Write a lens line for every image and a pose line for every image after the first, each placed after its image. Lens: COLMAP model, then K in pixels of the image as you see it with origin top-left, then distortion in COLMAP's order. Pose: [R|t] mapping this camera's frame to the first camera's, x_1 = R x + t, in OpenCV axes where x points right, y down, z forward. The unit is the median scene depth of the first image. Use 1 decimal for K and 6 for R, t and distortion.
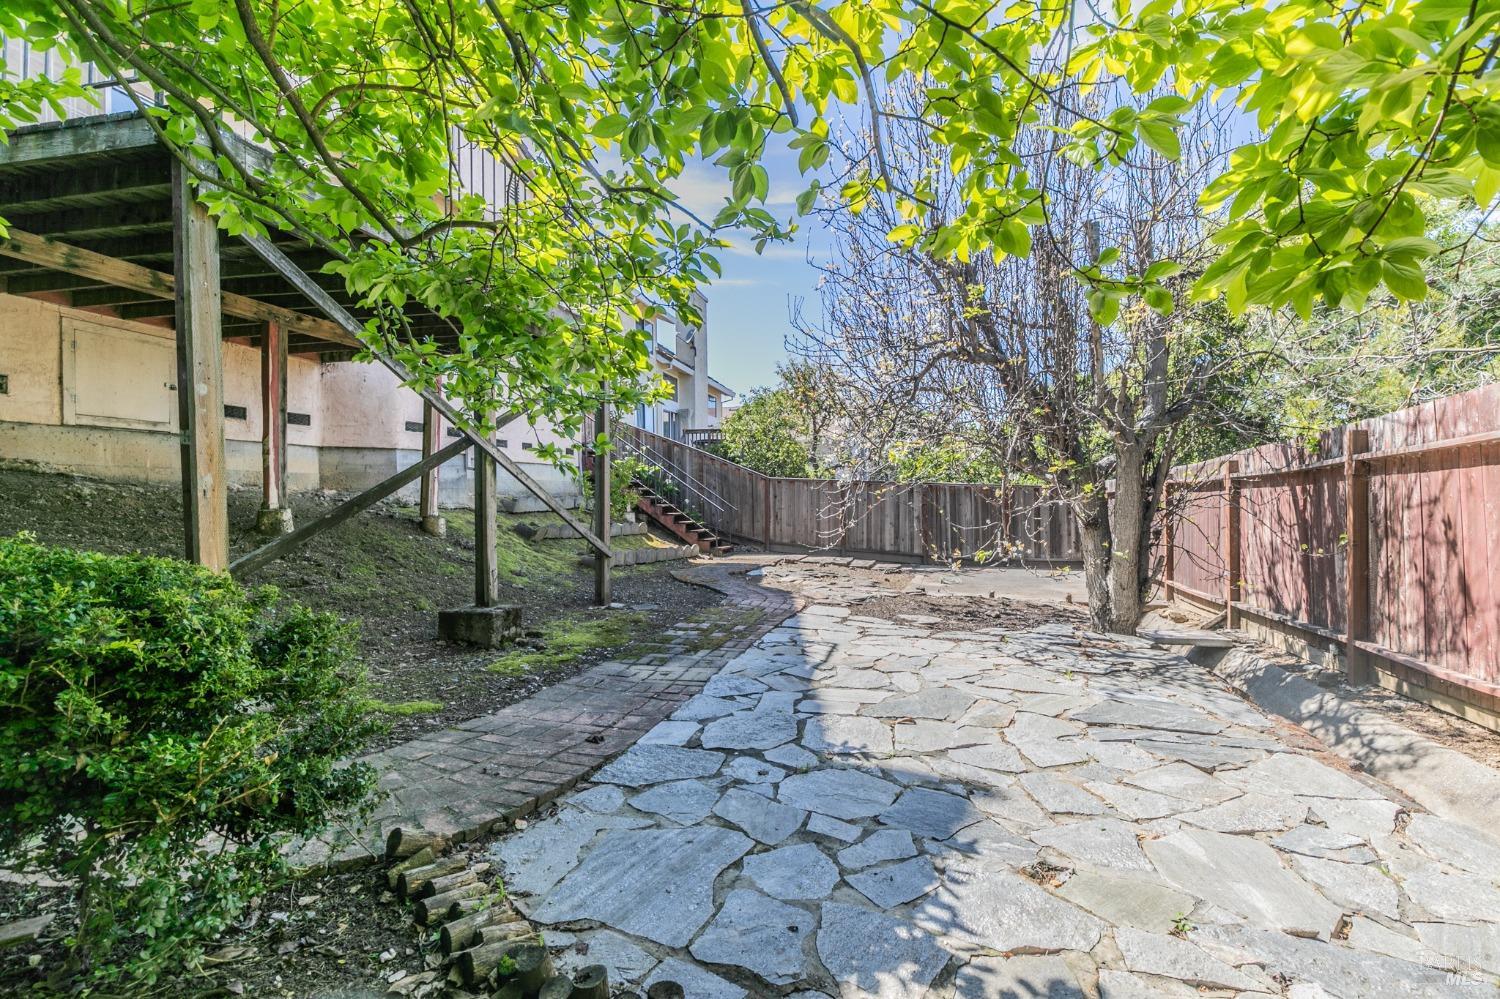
lens RADIAL K [[689.9, 0, 750.4], [0, 689.9, 498.7], [0, 0, 1]] dist [0.000785, -0.000955]
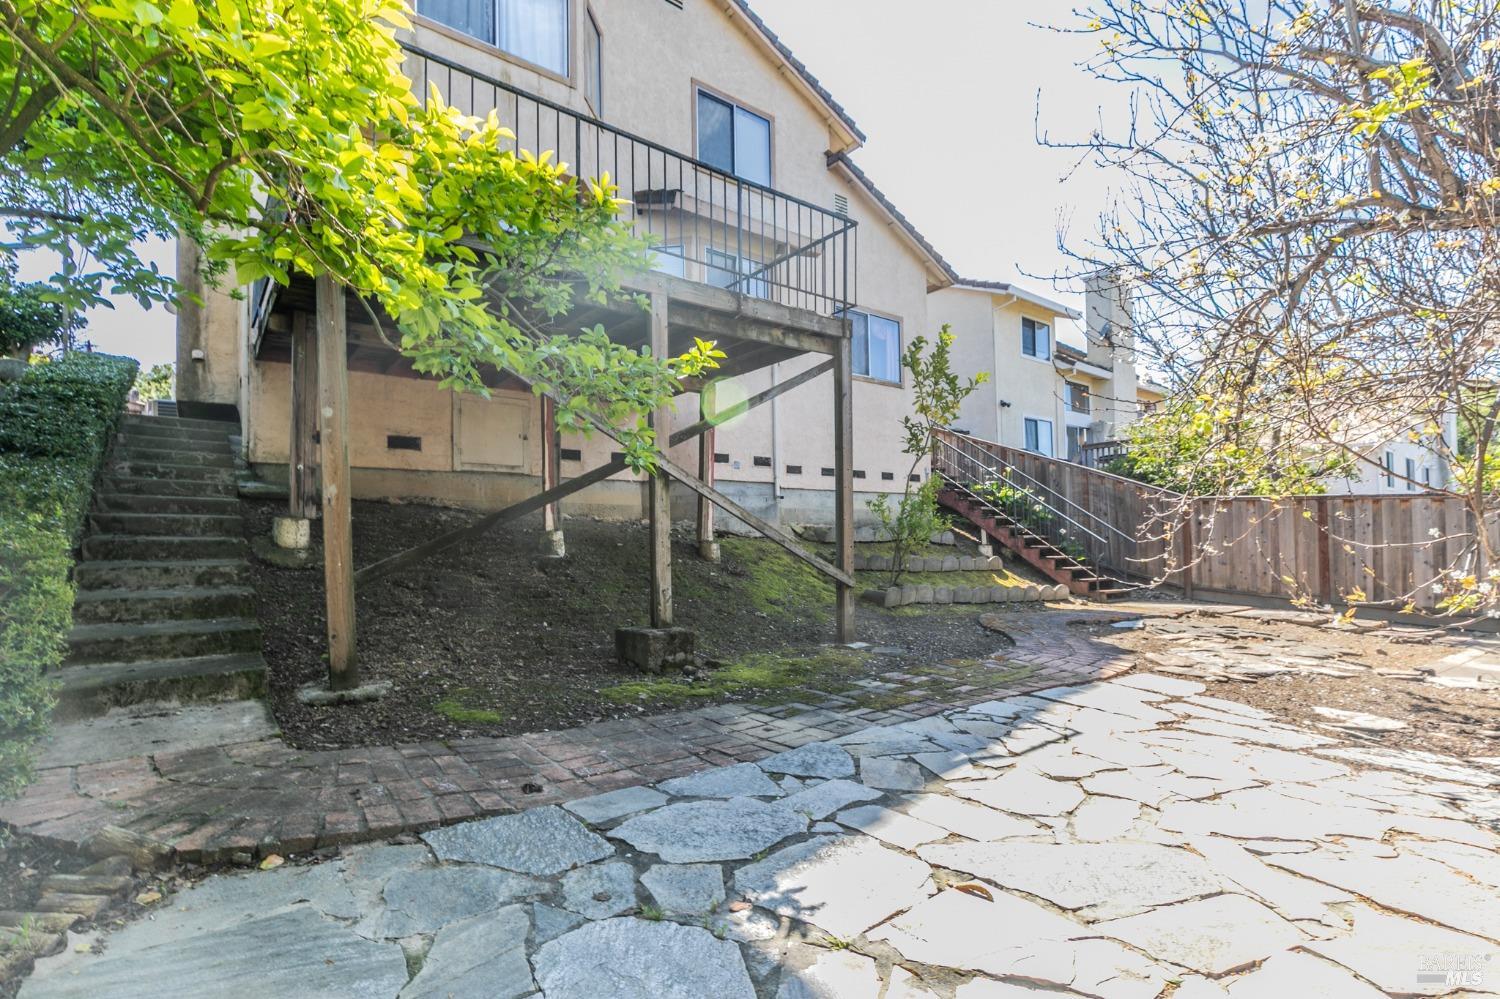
lens RADIAL K [[689.9, 0, 735.1], [0, 689.9, 532.6], [0, 0, 1]] dist [0.000785, -0.000955]
pose [[0.767493, -0.015866, -0.640860, 0.374276], [0.004627, 0.999805, -0.019211, 0.054195], [0.641040, 0.011779, 0.767417, 0.420147]]
